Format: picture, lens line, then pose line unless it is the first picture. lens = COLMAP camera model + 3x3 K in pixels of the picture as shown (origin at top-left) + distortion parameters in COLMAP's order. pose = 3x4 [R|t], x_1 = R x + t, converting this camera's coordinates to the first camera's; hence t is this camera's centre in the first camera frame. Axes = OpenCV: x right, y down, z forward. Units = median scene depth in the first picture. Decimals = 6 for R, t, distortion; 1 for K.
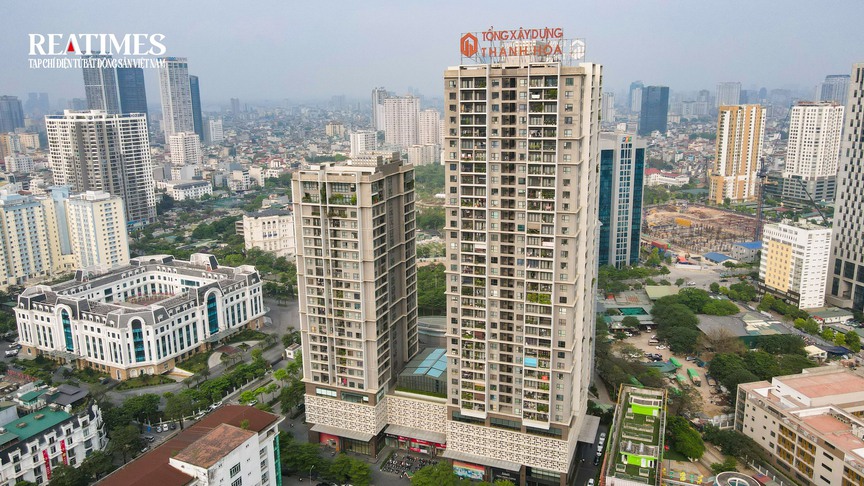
lens RADIAL K [[633.0, 0, 445.0], [0, 633.0, 240.2], [0, 0, 1]] dist [-0.015065, 0.034277]
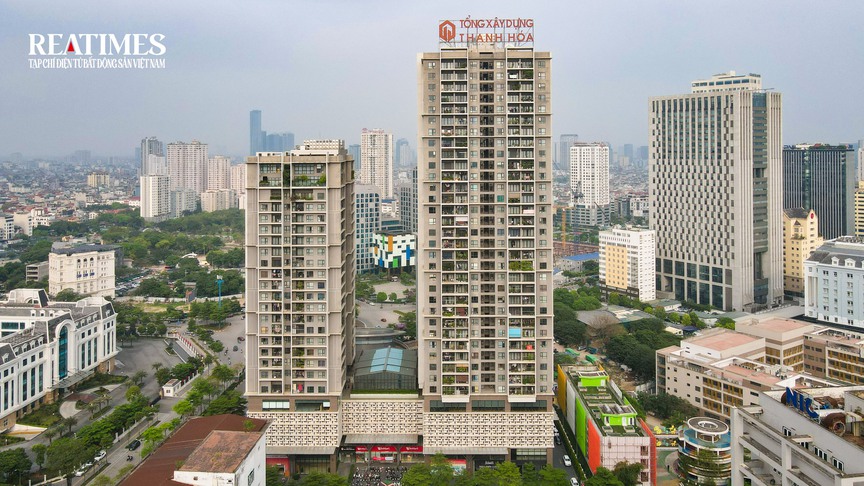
lens RADIAL K [[633.0, 0, 433.5], [0, 633.0, 153.9], [0, 0, 1]] dist [-0.015065, 0.034277]
pose [[0.937353, 0.010423, 0.348224, -0.323954], [0.068695, 0.974397, -0.214081, 0.115938], [-0.341540, 0.224591, 0.912639, 0.055179]]
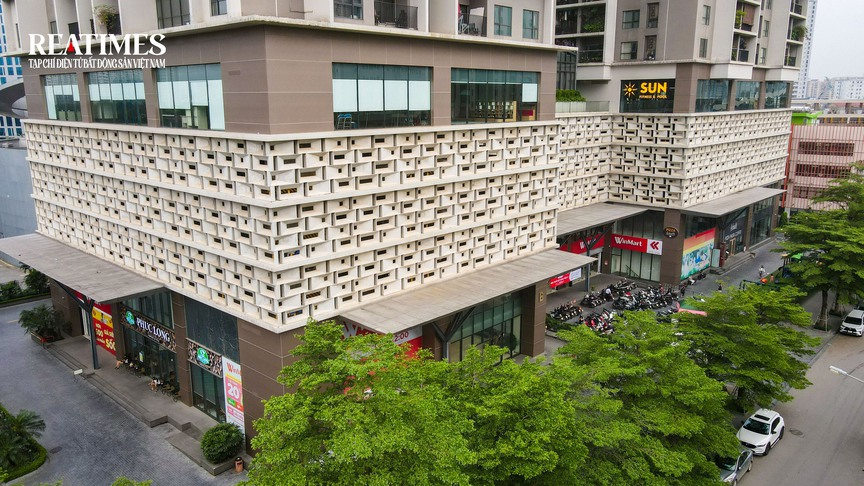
lens RADIAL K [[633.0, 0, 430.5], [0, 633.0, 243.0], [0, 0, 1]] dist [-0.015065, 0.034277]
pose [[0.383573, -0.203388, 0.900836, -0.382658], [0.199381, 0.970681, 0.134262, 0.287811], [-0.901731, 0.128110, 0.412878, 1.026007]]
